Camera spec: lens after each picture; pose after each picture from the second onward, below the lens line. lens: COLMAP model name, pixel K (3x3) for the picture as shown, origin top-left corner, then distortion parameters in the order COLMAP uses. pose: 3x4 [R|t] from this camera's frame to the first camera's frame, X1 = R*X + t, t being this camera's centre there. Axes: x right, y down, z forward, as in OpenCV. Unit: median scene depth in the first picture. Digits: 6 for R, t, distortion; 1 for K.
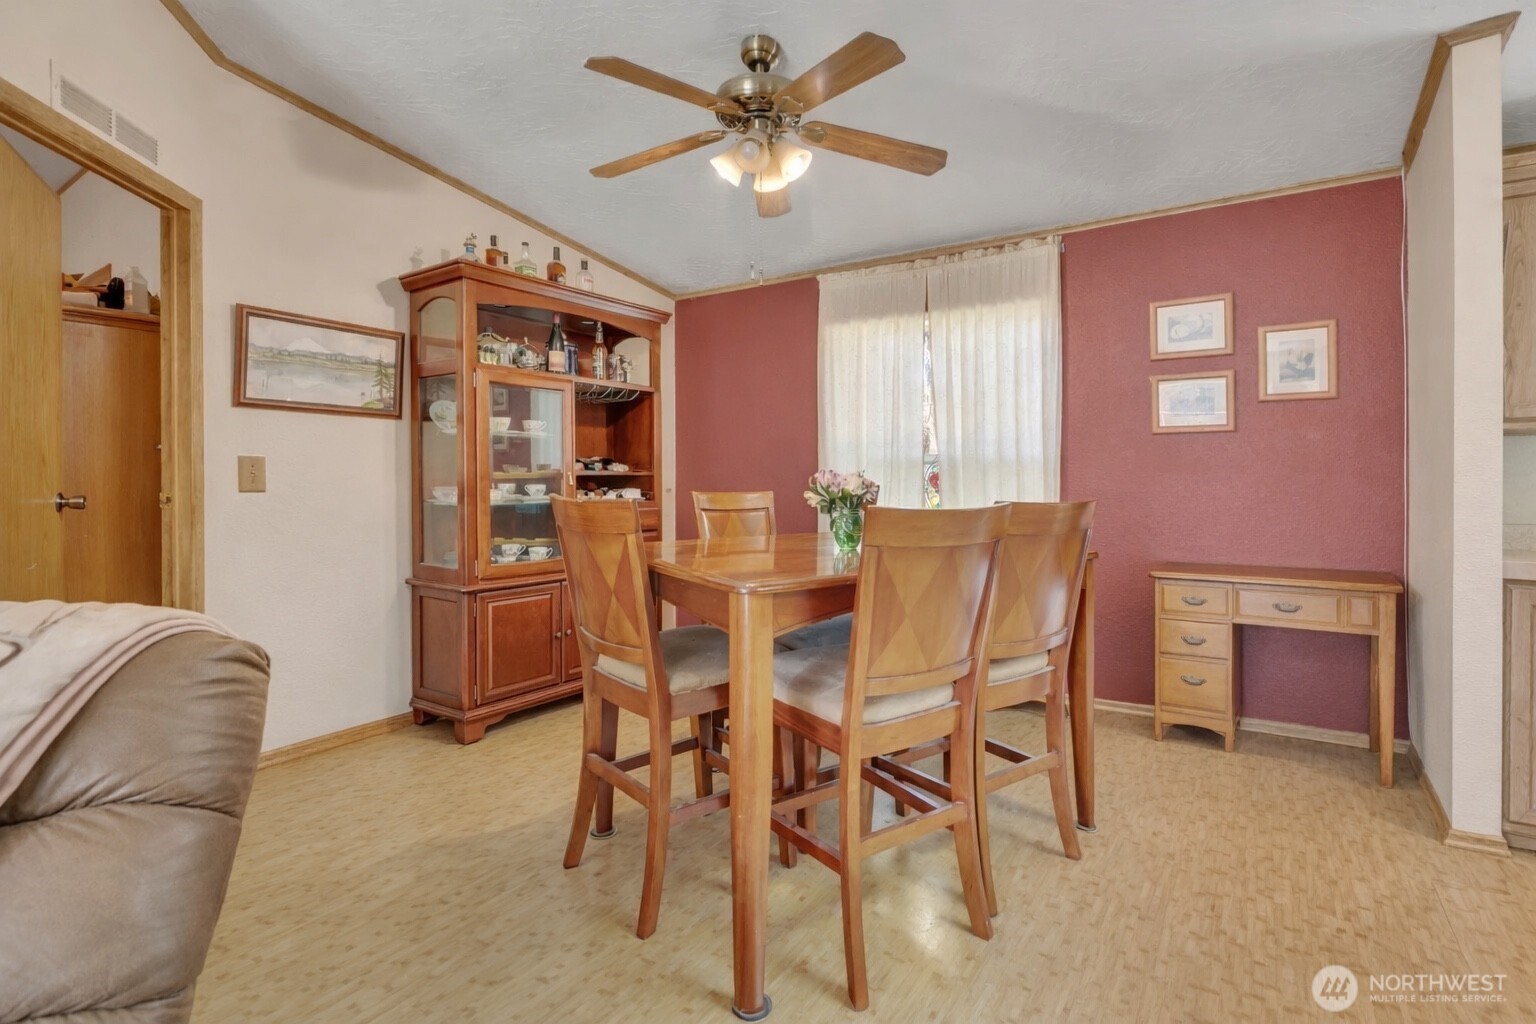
lens RADIAL K [[719.3, 0, 789.0], [0, 719.3, 472.9], [0, 0, 1]] dist [-0.001218, -0.000137]
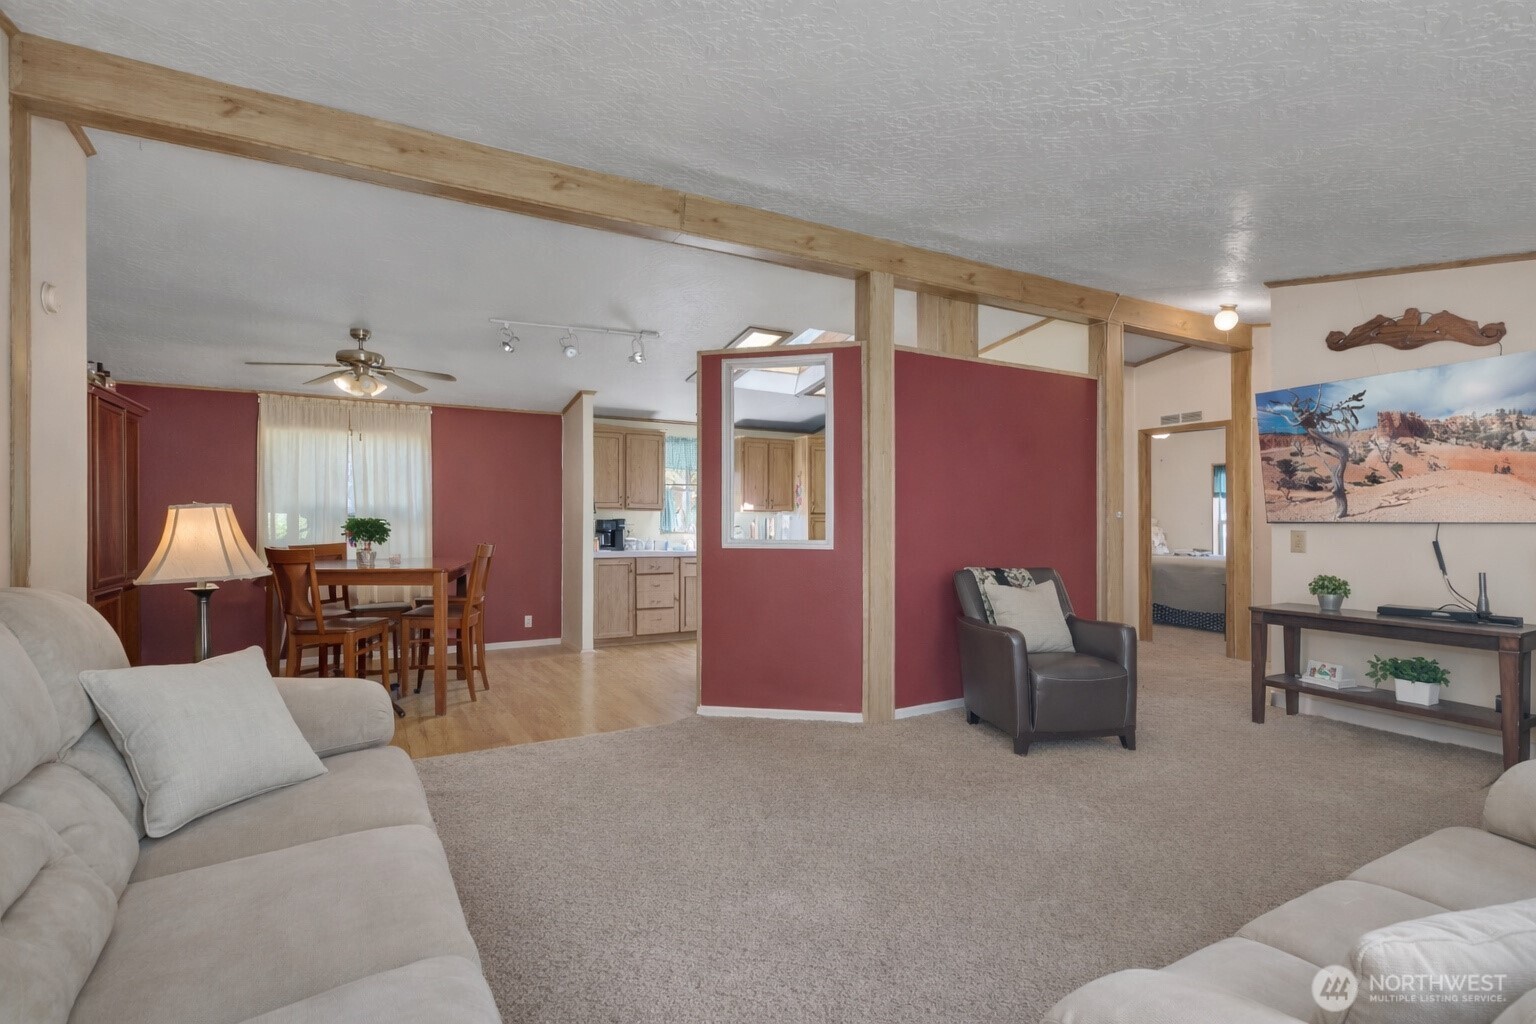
lens RADIAL K [[701.4, 0, 767.1], [0, 701.4, 493.8], [0, 0, 1]] dist [-0.001596, -0.000754]
pose [[0.447031, 0.019457, 0.894307, -0.959871], [-0.004544, 0.999800, -0.019481, -0.053658], [-0.894507, 0.004645, 0.447030, -0.714866]]
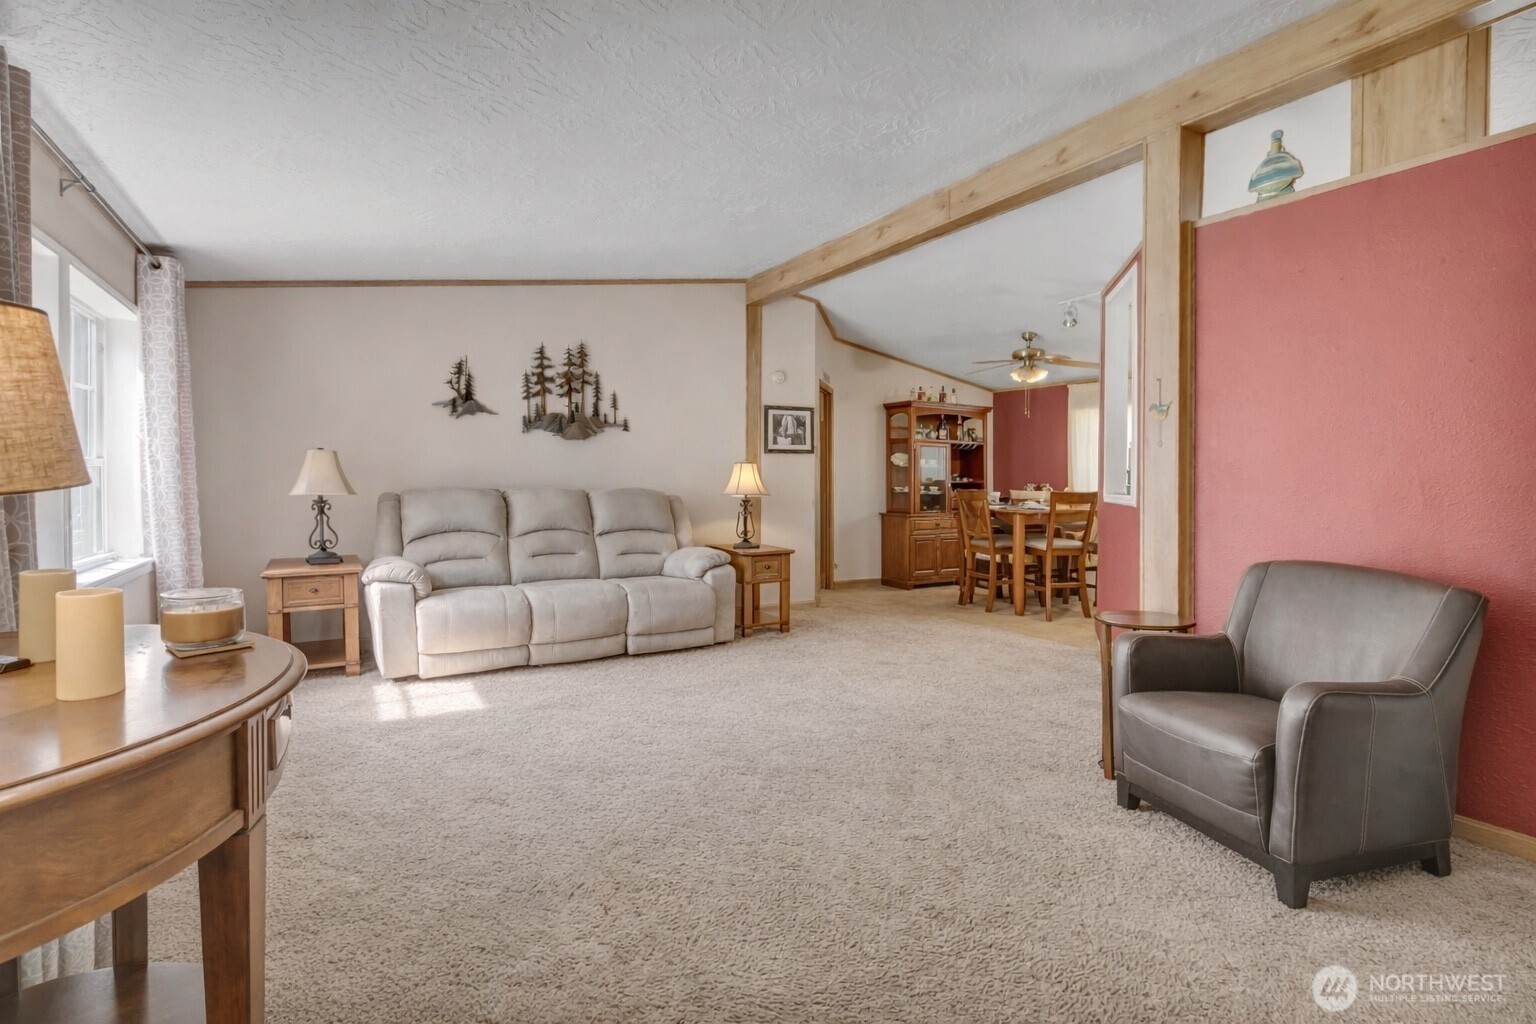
lens RADIAL K [[719.3, 0, 789.0], [0, 719.3, 472.9], [0, 0, 1]] dist [-0.001218, -0.000137]
pose [[0.915847, 0.016496, -0.401189, 0.166983], [-0.013556, 0.999856, 0.010166, -0.047029], [0.401299, -0.003872, 0.915939, -1.384810]]
